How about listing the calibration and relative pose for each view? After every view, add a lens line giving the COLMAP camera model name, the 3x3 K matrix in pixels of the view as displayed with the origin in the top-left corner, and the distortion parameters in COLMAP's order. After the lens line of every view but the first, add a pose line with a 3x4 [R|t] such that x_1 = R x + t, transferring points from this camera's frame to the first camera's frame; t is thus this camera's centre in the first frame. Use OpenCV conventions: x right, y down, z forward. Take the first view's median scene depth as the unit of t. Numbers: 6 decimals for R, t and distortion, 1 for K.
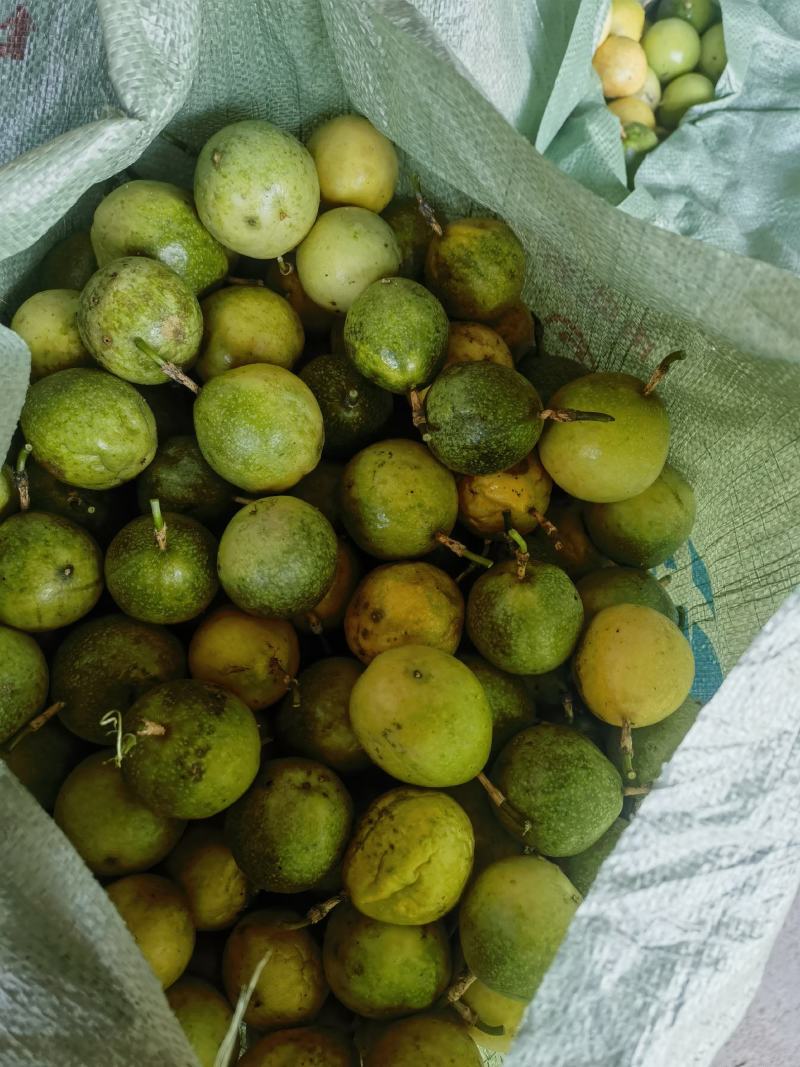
lens RADIAL K [[797.7, 0, 400.0], [0, 797.7, 533.5], [0, 0, 1]] dist [0.004358, -0.005834]
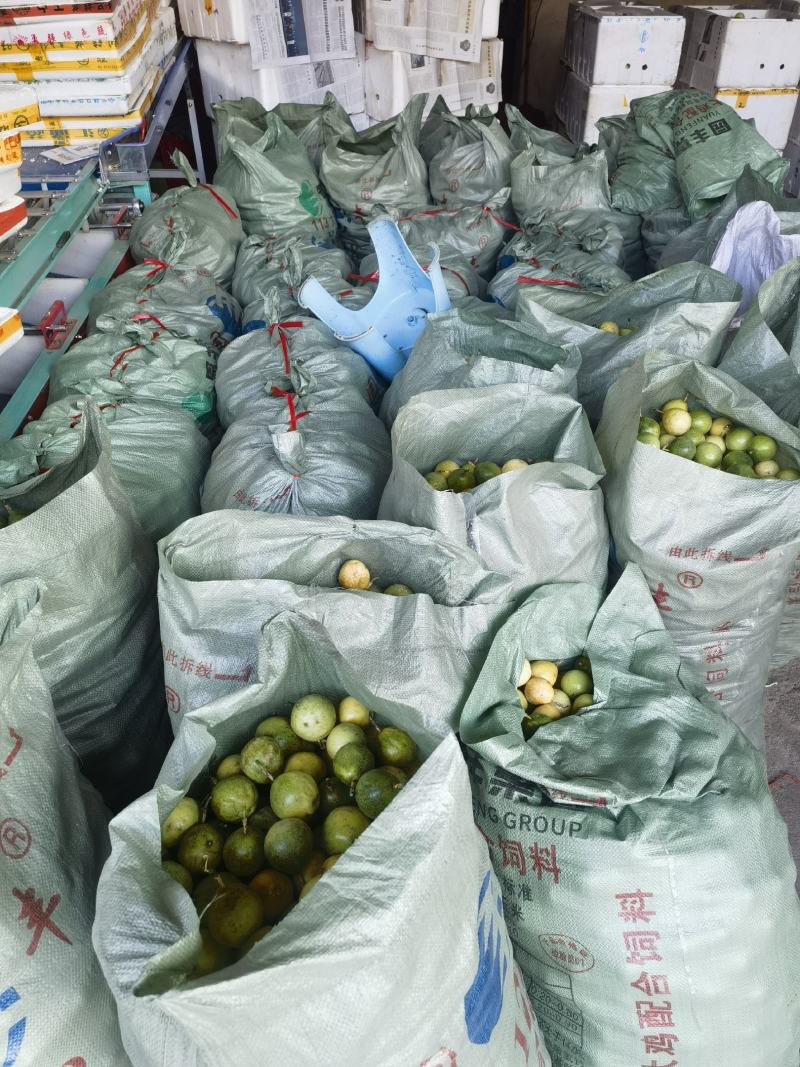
lens RADIAL K [[797.7, 0, 400.0], [0, 797.7, 533.5], [0, 0, 1]] dist [0.004358, -0.005834]
pose [[0.965517, -0.070793, -0.250531, 0.860870], [-0.126037, 0.714923, -0.687750, 0.988724], [0.227798, 0.695610, 0.681347, -1.264944]]
